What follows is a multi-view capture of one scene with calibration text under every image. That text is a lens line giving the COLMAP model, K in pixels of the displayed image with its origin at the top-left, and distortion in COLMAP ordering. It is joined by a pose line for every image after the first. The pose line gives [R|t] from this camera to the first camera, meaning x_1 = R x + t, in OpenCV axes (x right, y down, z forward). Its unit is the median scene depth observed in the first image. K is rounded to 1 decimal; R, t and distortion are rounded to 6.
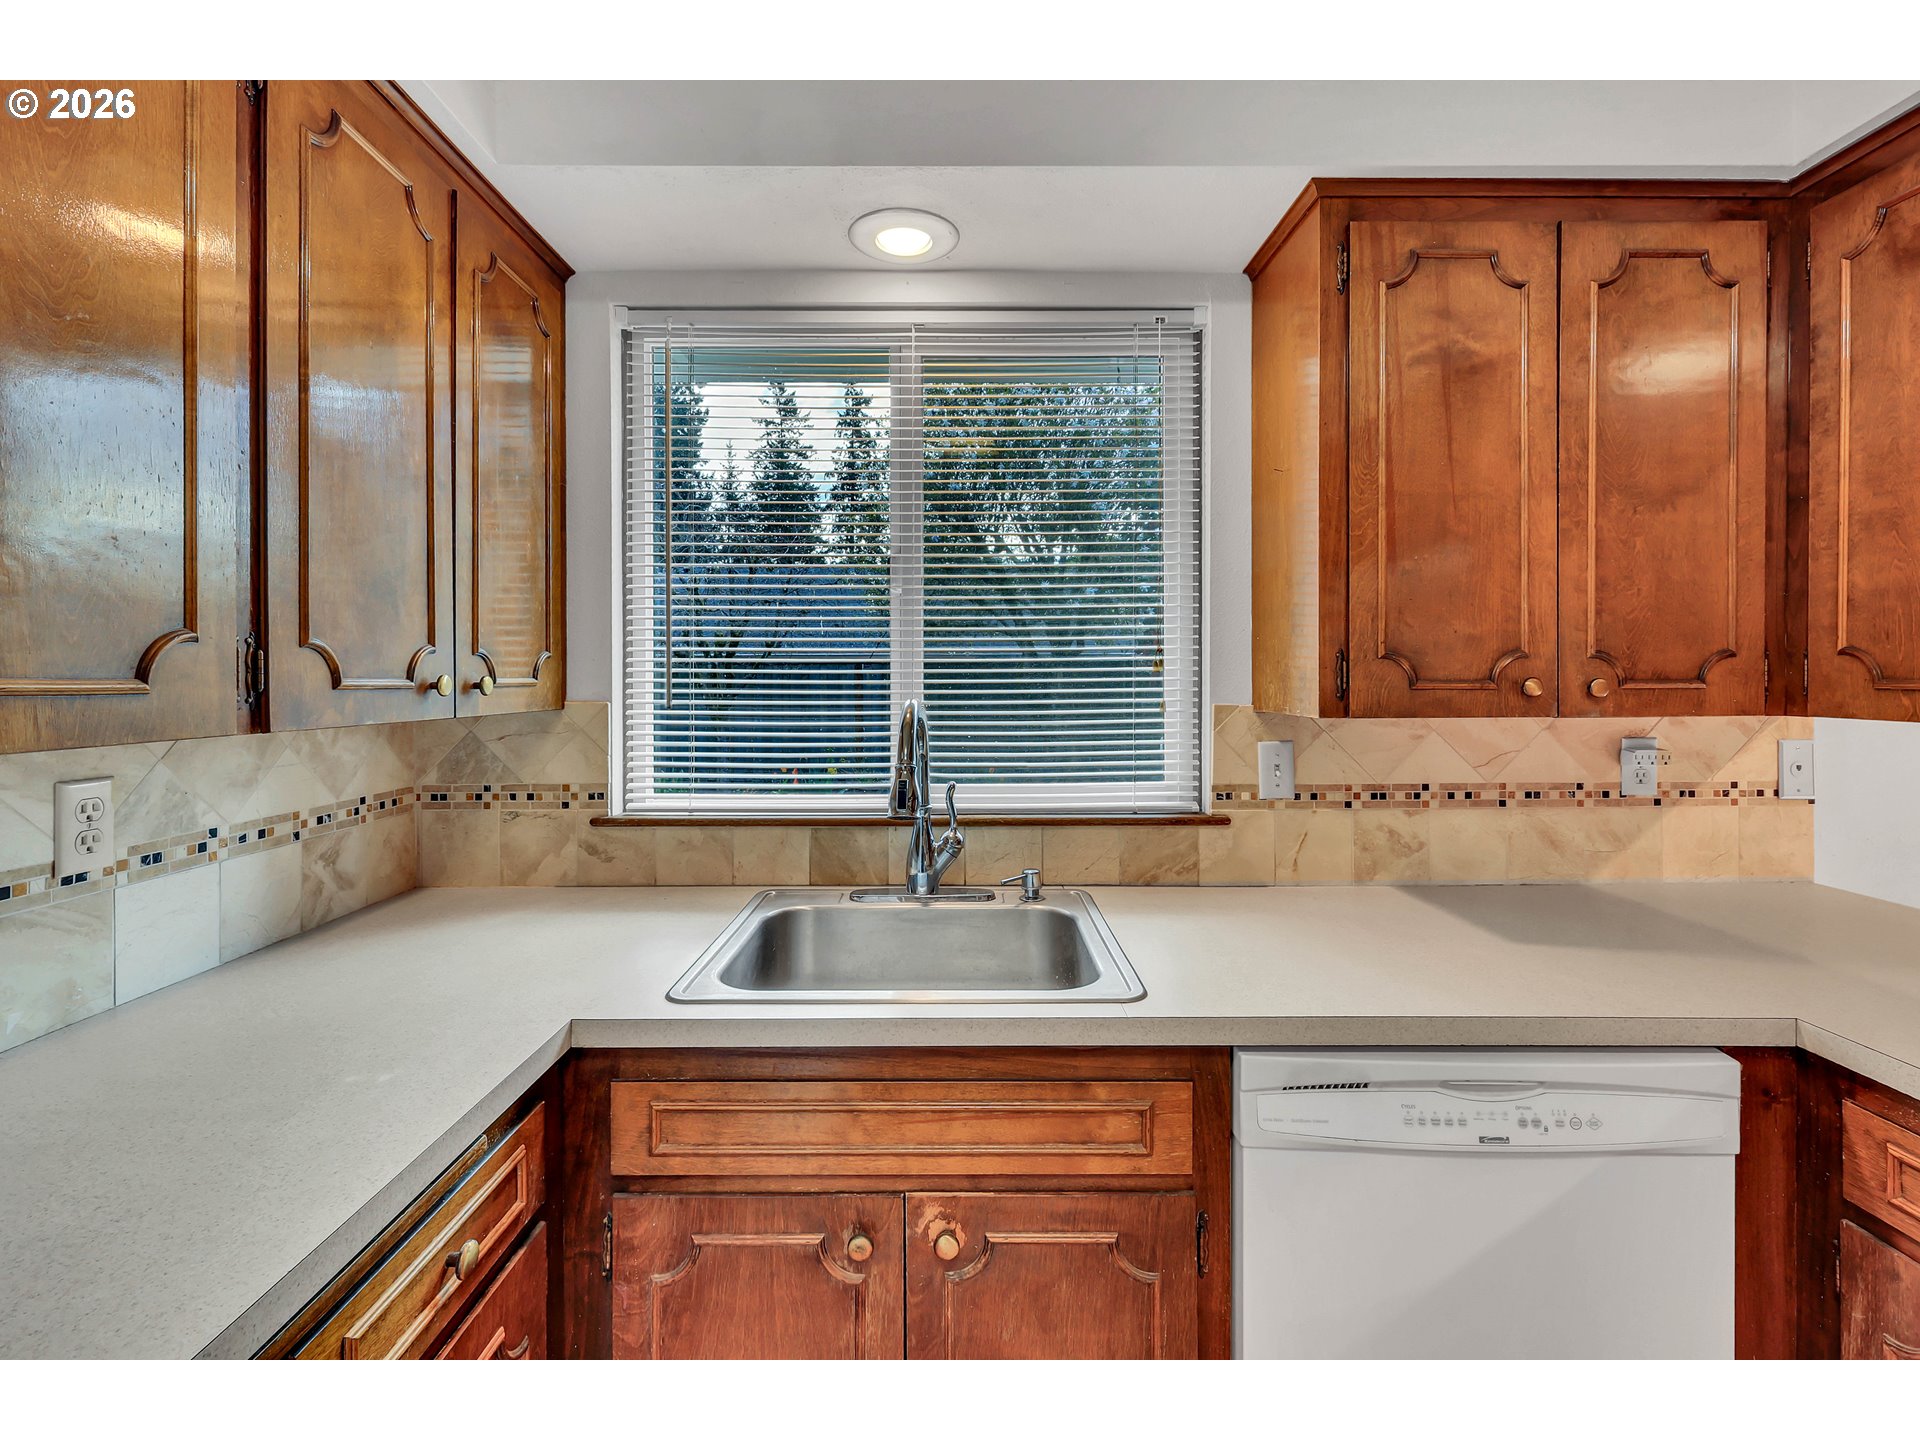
lens RADIAL K [[856.6, 0, 943.1], [0, 856.6, 679.4], [0, 0, 1]] dist [-0.003955, 0.000119]
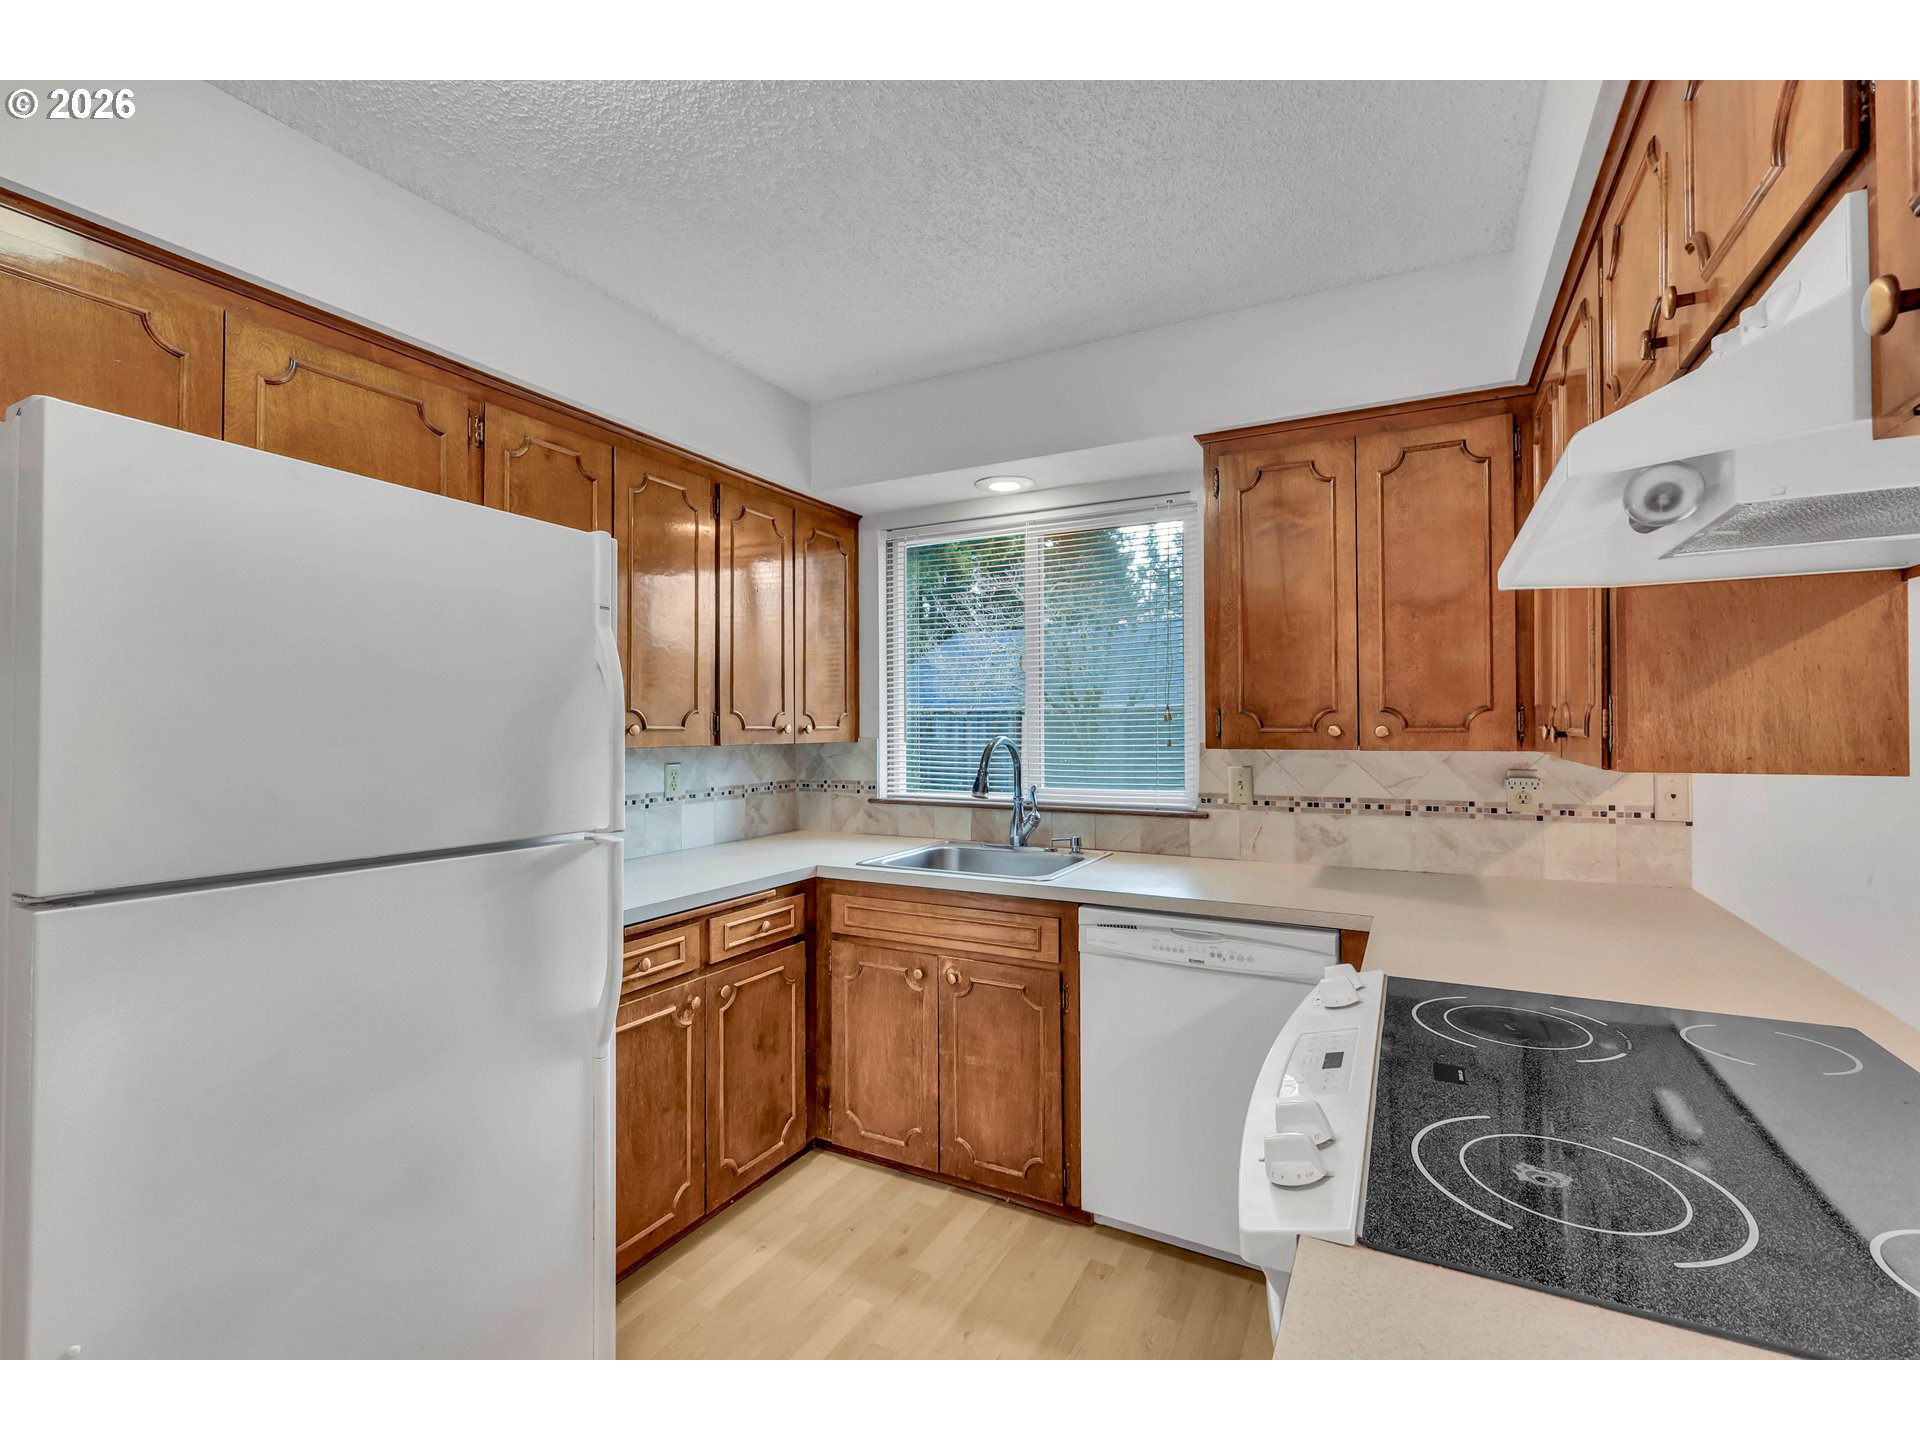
lens RADIAL K [[856.6, 0, 949.6], [0, 856.6, 716.9], [0, 0, 1]] dist [-0.003955, 0.000119]
pose [[0.880024, -0.006488, -0.474885, 0.804283], [0.000028, 0.999907, -0.013610, 0.004829], [0.474929, 0.011964, 0.879943, -0.742520]]
